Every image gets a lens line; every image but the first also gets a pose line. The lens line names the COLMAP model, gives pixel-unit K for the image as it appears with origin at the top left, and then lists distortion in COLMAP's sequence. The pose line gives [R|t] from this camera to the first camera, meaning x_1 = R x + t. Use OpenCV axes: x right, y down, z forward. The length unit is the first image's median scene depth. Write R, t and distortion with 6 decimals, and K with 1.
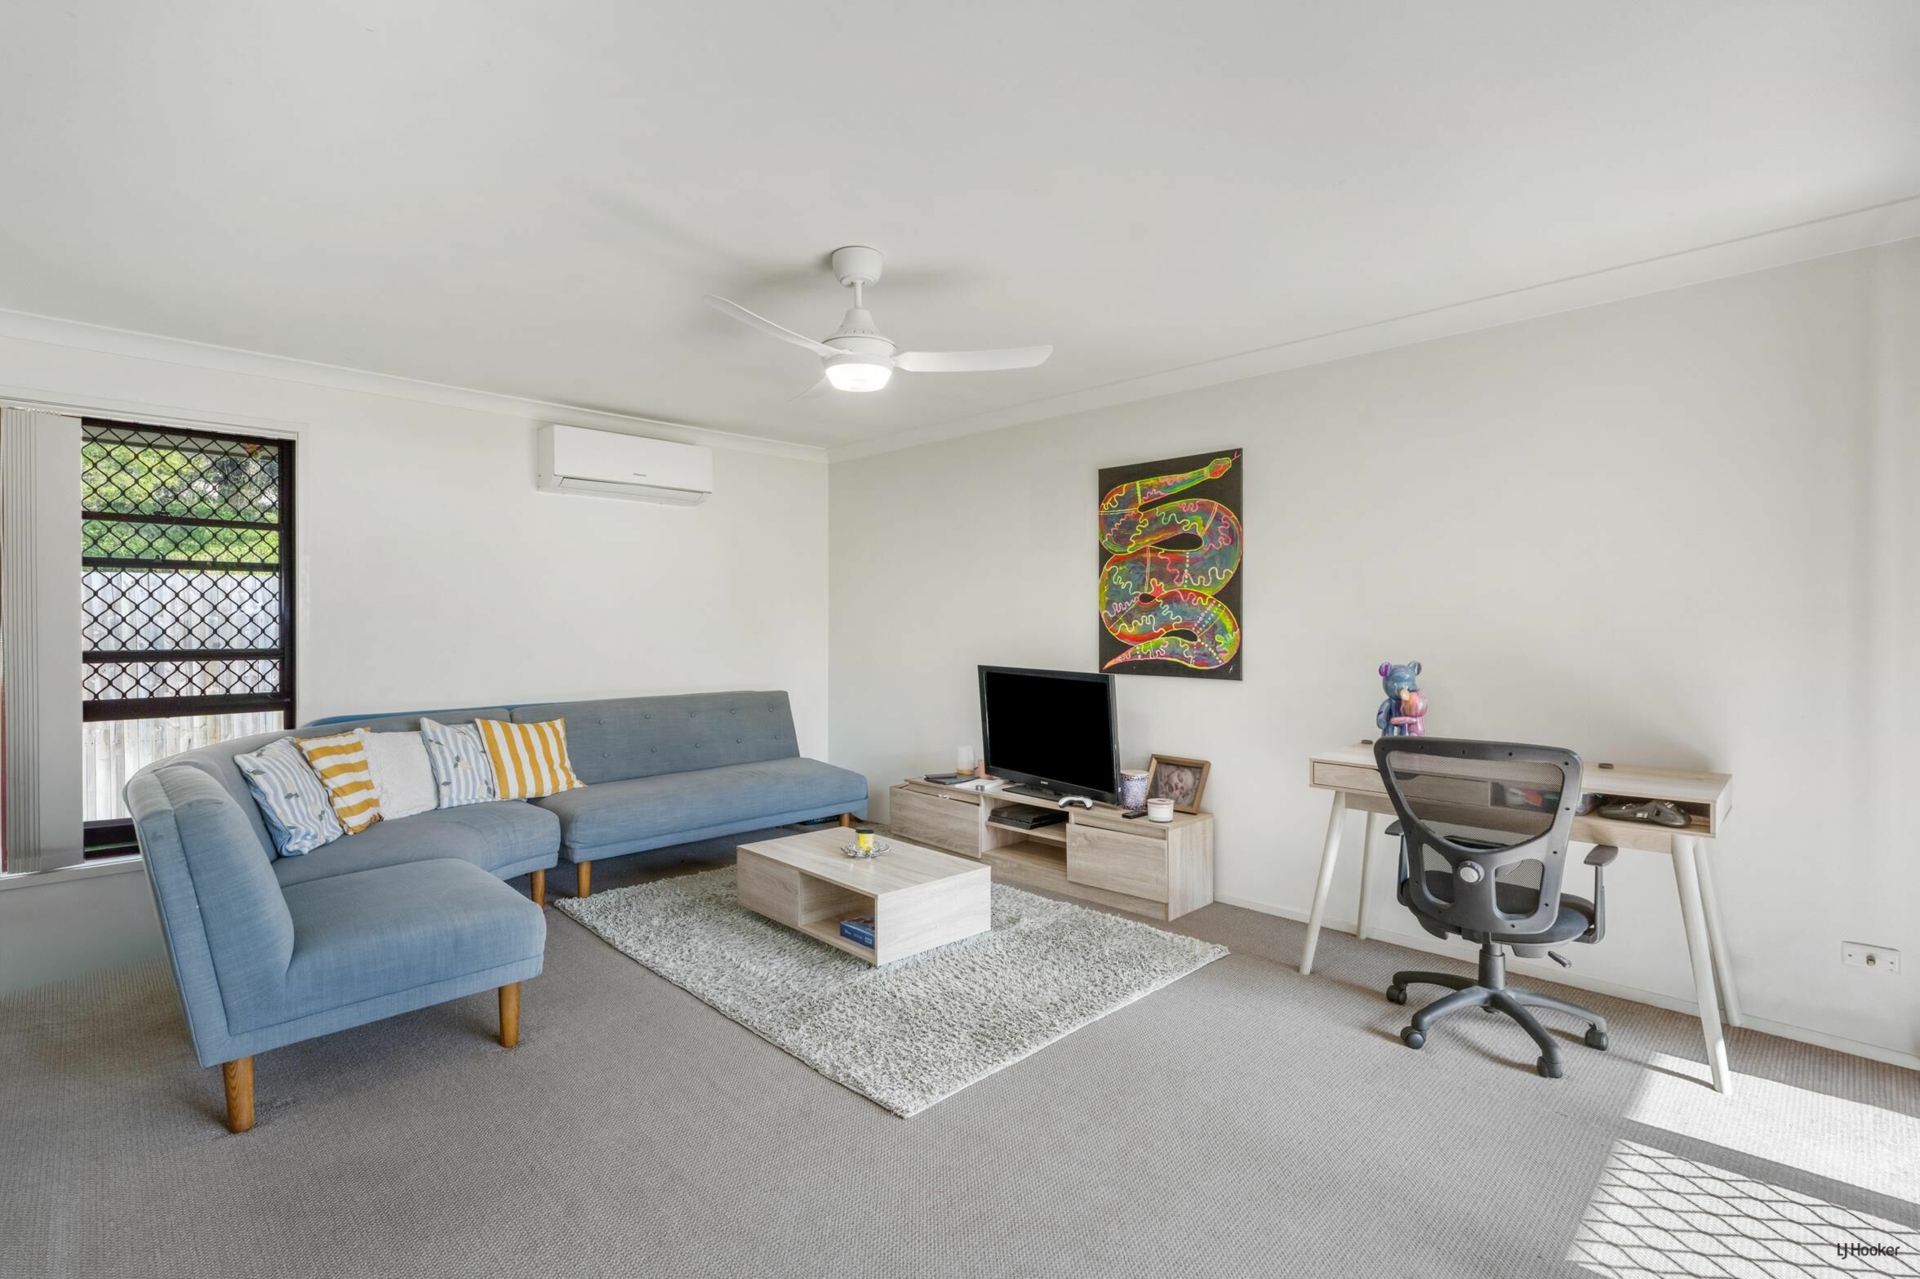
lens RADIAL K [[883.7, 0, 960.1], [0, 883.7, 641.1], [0, 0, 1]] dist [0.001052, 0.000395]
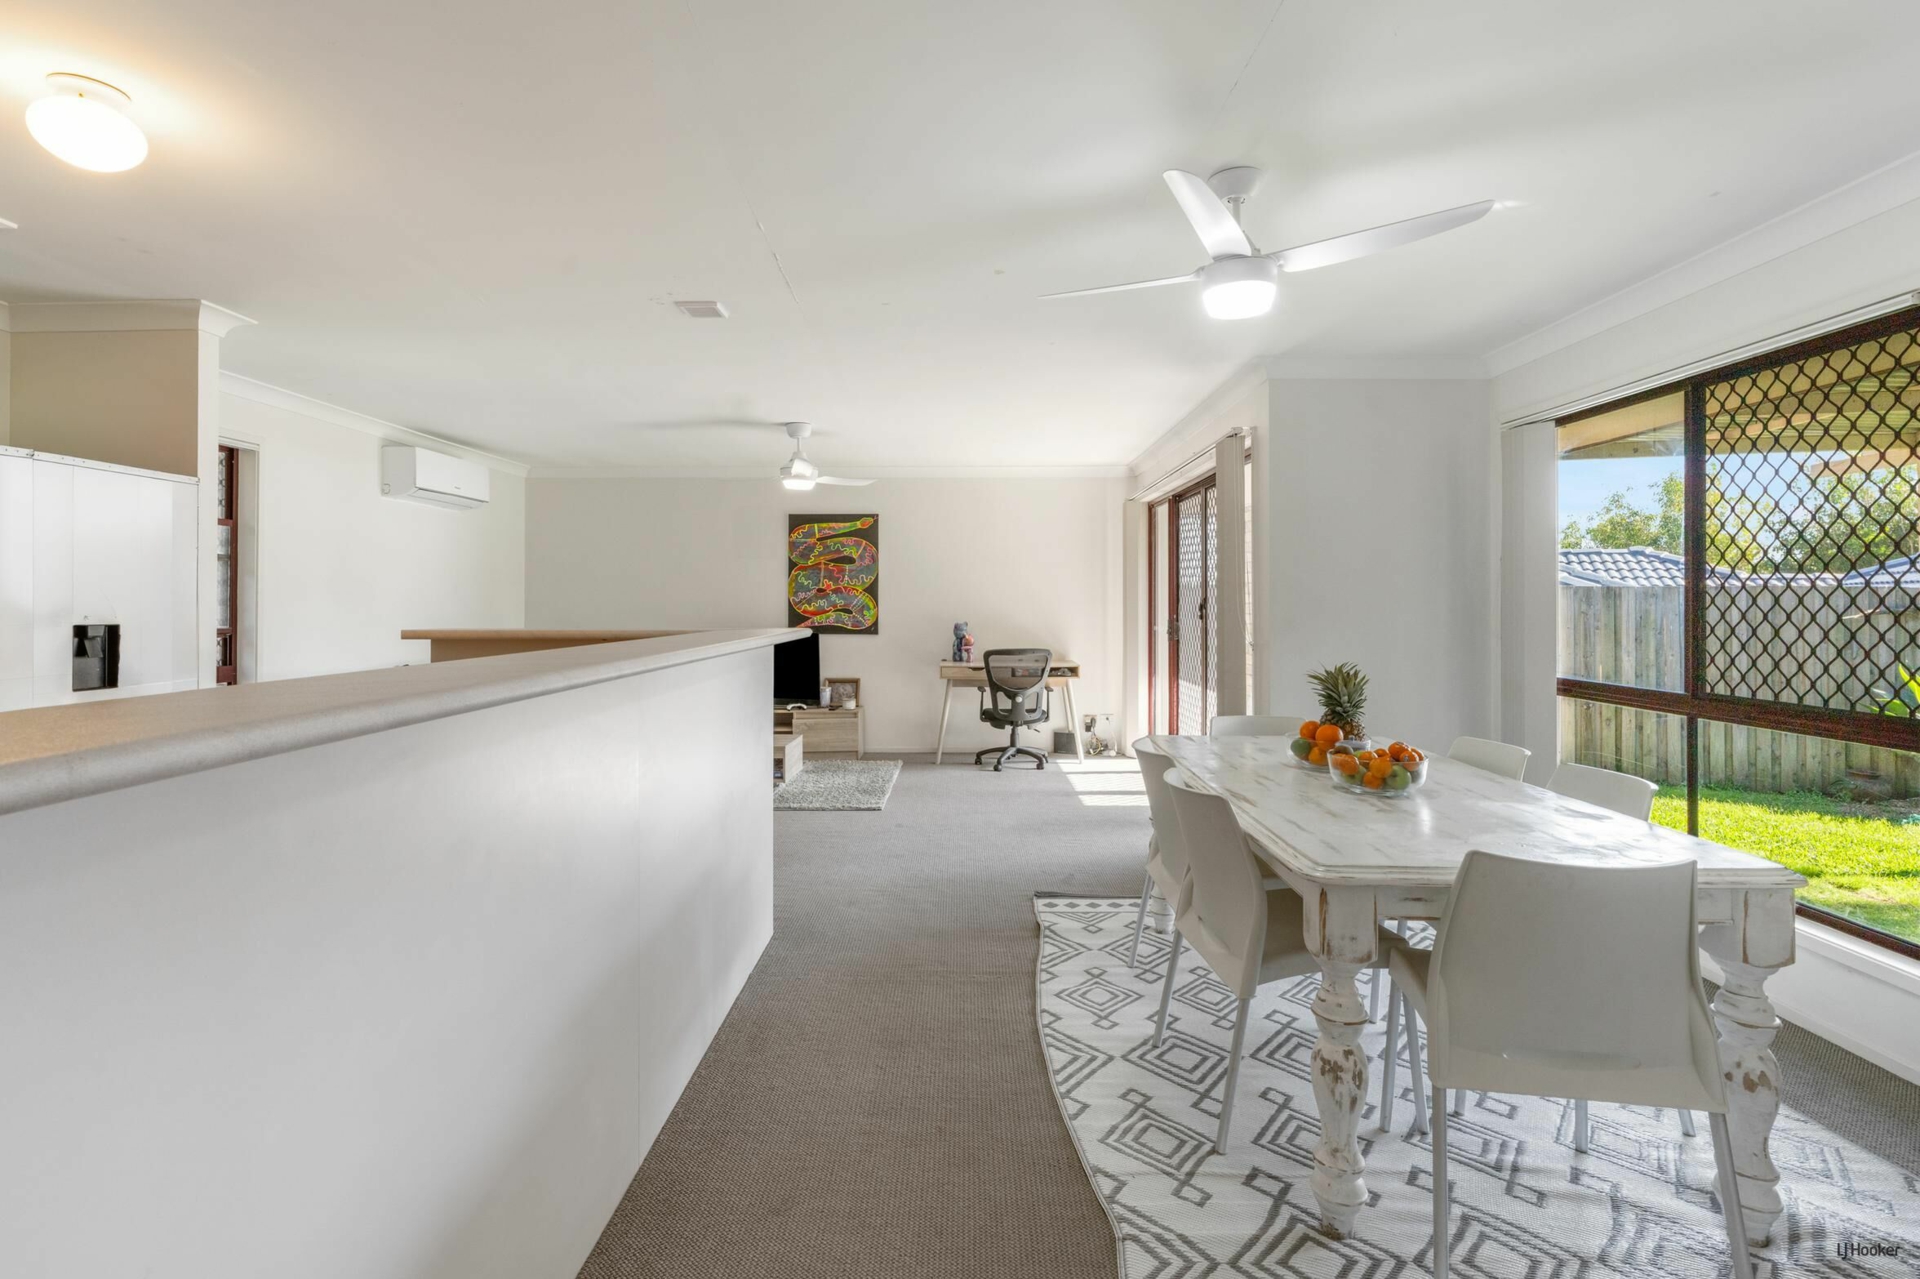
lens RADIAL K [[883.7, 0, 958.4], [0, 883.7, 622.9], [0, 0, 1]] dist [0.001052, 0.000395]
pose [[0.708422, -0.017711, 0.705566, -0.895781], [0.012507, 0.999843, 0.012540, -0.002600], [-0.705678, -0.000060, 0.708533, -0.477185]]
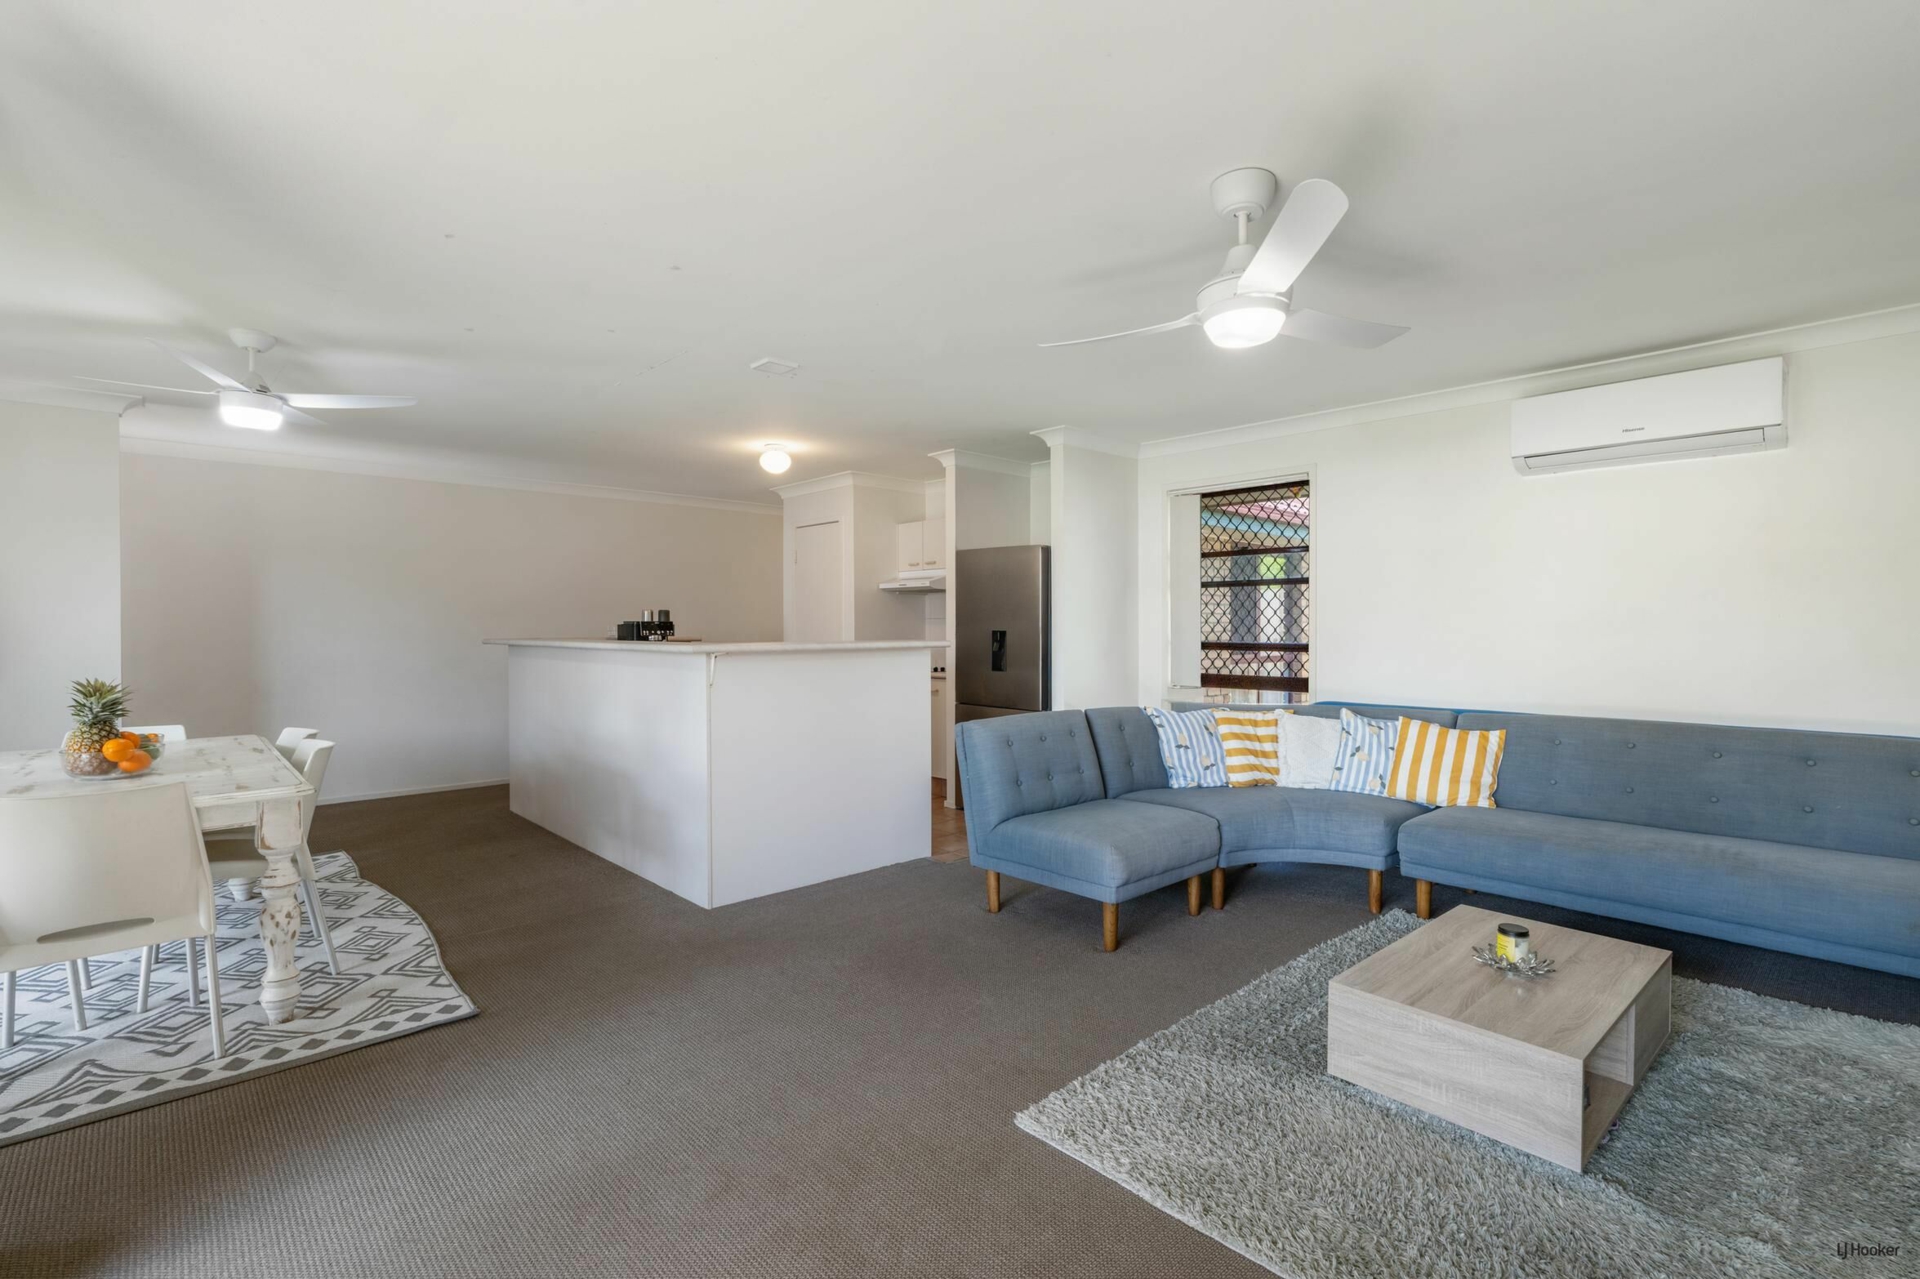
lens RADIAL K [[883.7, 0, 952.4], [0, 883.7, 636.8], [0, 0, 1]] dist [0.001052, 0.000395]
pose [[-0.036321, 0.014901, -0.999229, 0.546375], [-0.015798, 0.999755, 0.015483, -0.013768], [0.999215, 0.016348, -0.036076, 0.559664]]
